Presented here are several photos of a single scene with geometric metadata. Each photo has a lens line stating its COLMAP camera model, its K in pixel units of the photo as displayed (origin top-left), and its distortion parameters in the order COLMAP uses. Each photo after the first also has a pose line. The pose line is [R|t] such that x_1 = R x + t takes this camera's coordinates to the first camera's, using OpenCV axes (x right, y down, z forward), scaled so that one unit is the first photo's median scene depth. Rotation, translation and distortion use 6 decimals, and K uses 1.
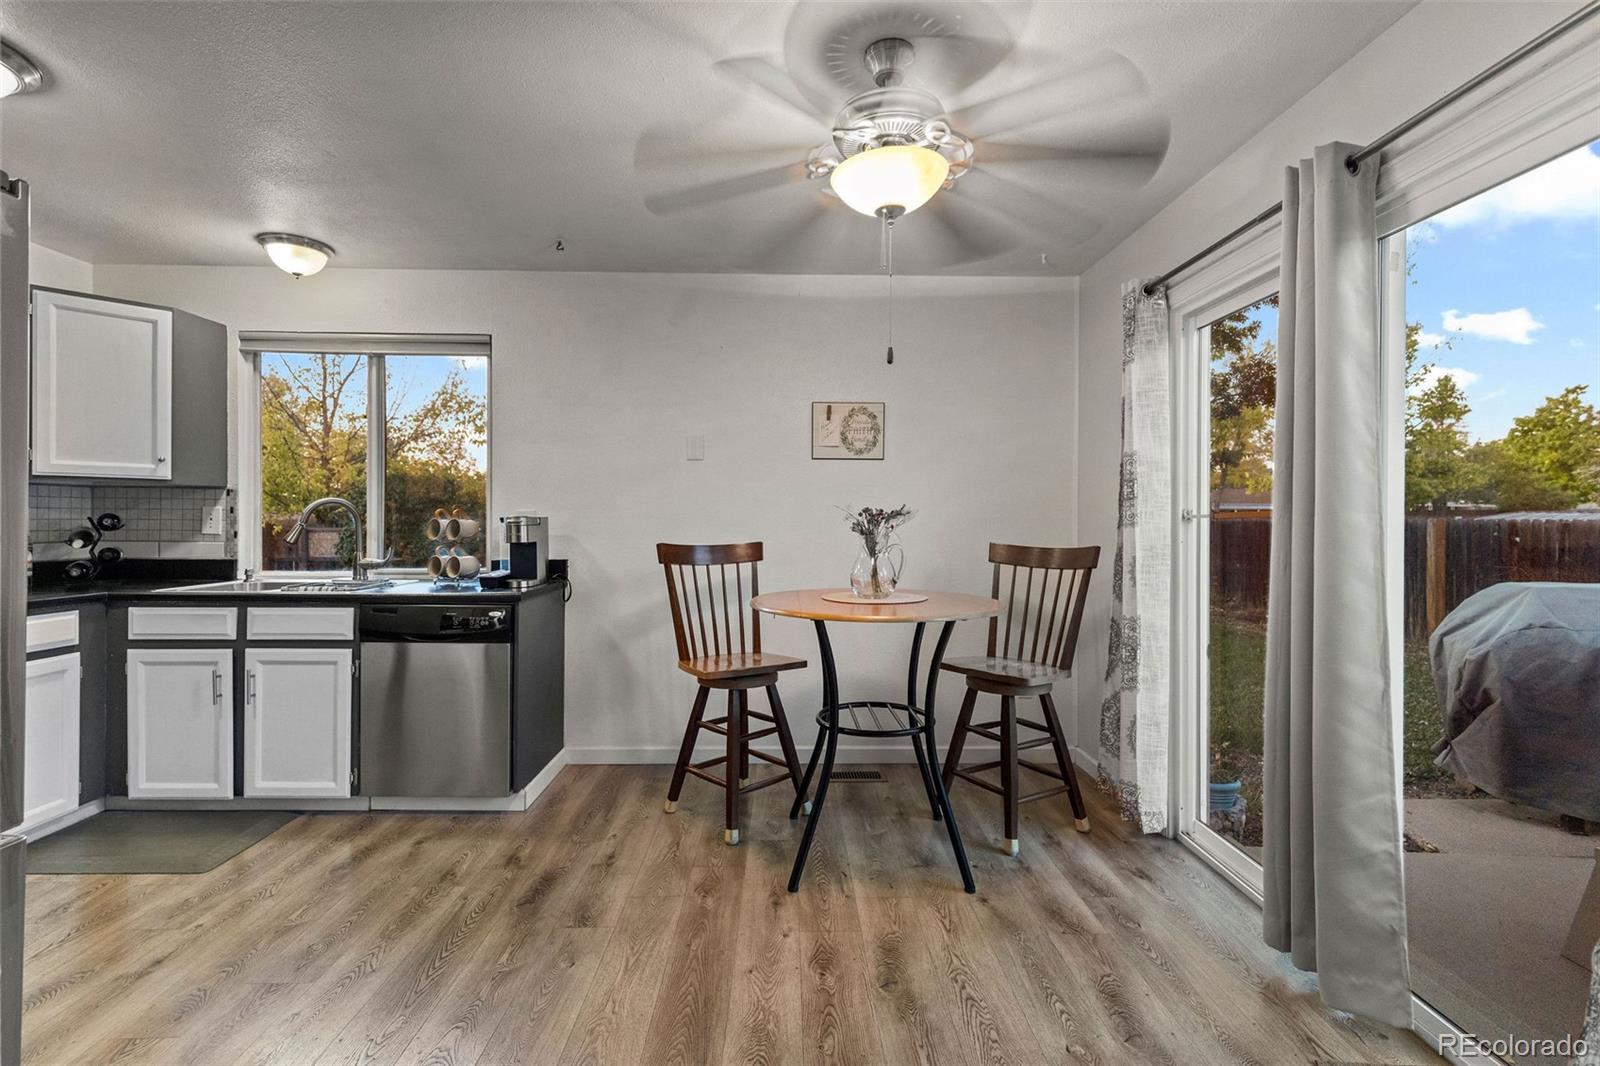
lens RADIAL K [[731.7, 0, 802.7], [0, 731.7, 515.2], [0, 0, 1]] dist [0.000870, -0.000275]
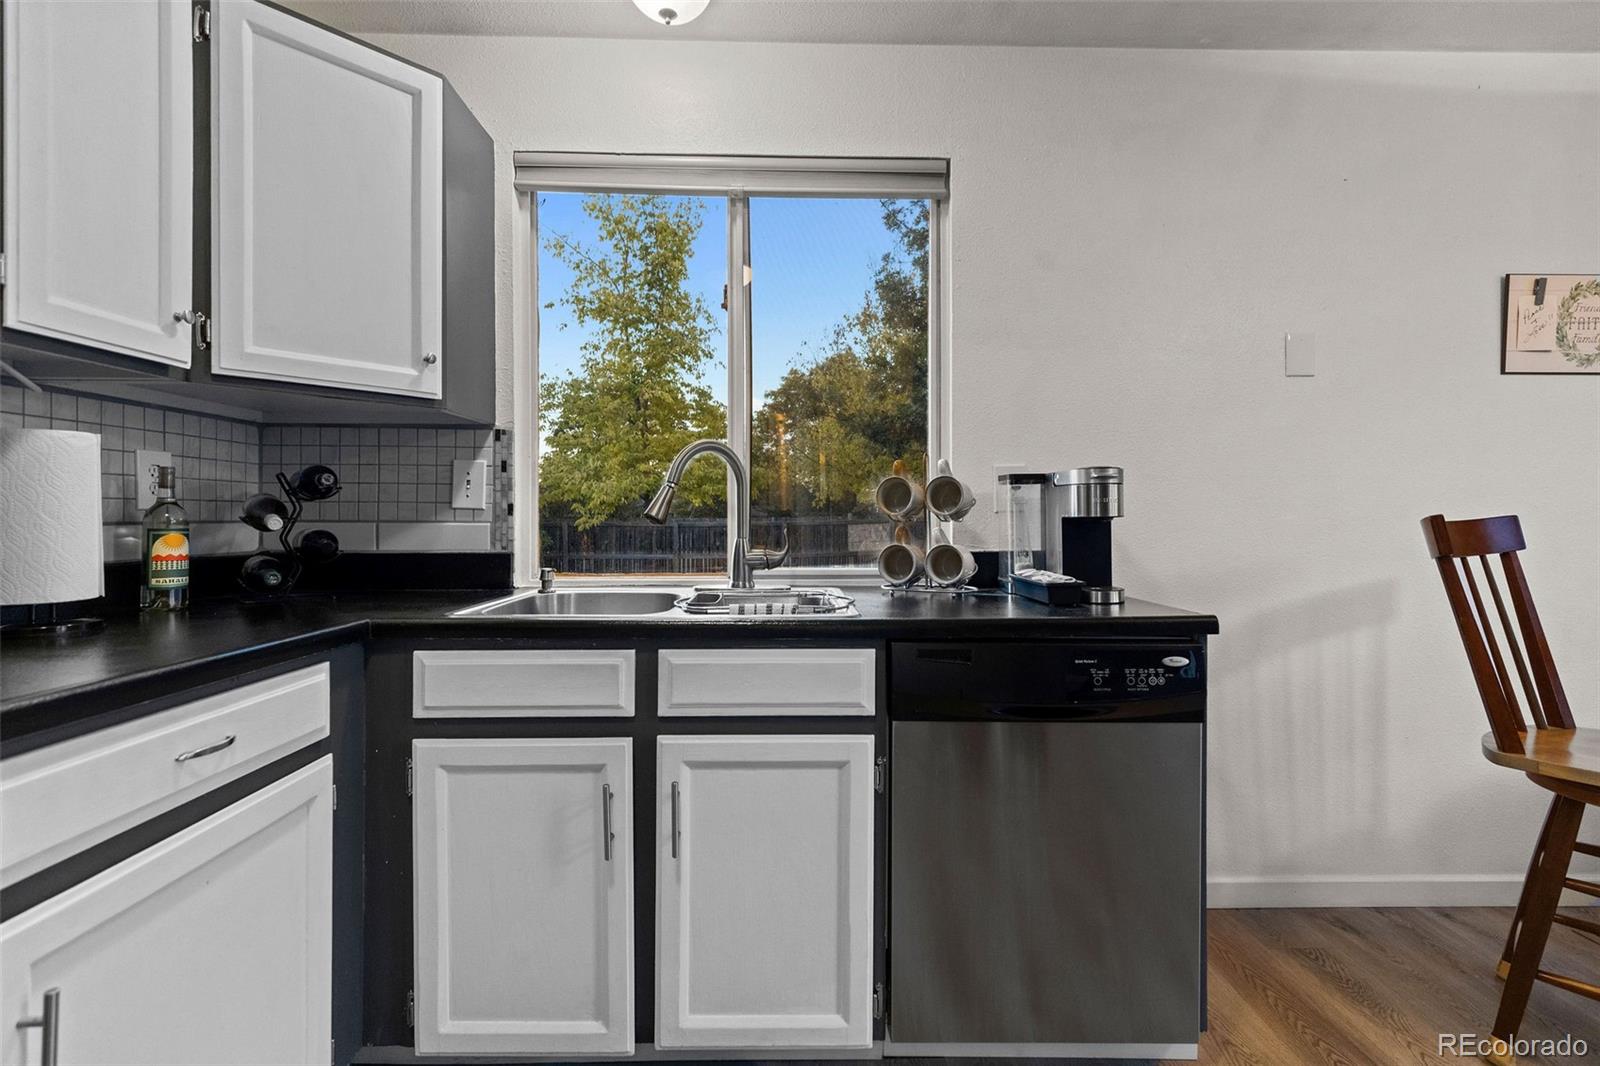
lens RADIAL K [[747.4, 0, 803.2], [0, 747.4, 512.1], [0, 0, 1]] dist [0.001925, -0.000738]
pose [[0.999980, -0.004972, -0.003898, -0.605212], [0.004957, 0.999980, -0.003818, 0.035299], [0.003917, 0.003799, 0.999985, 0.468001]]
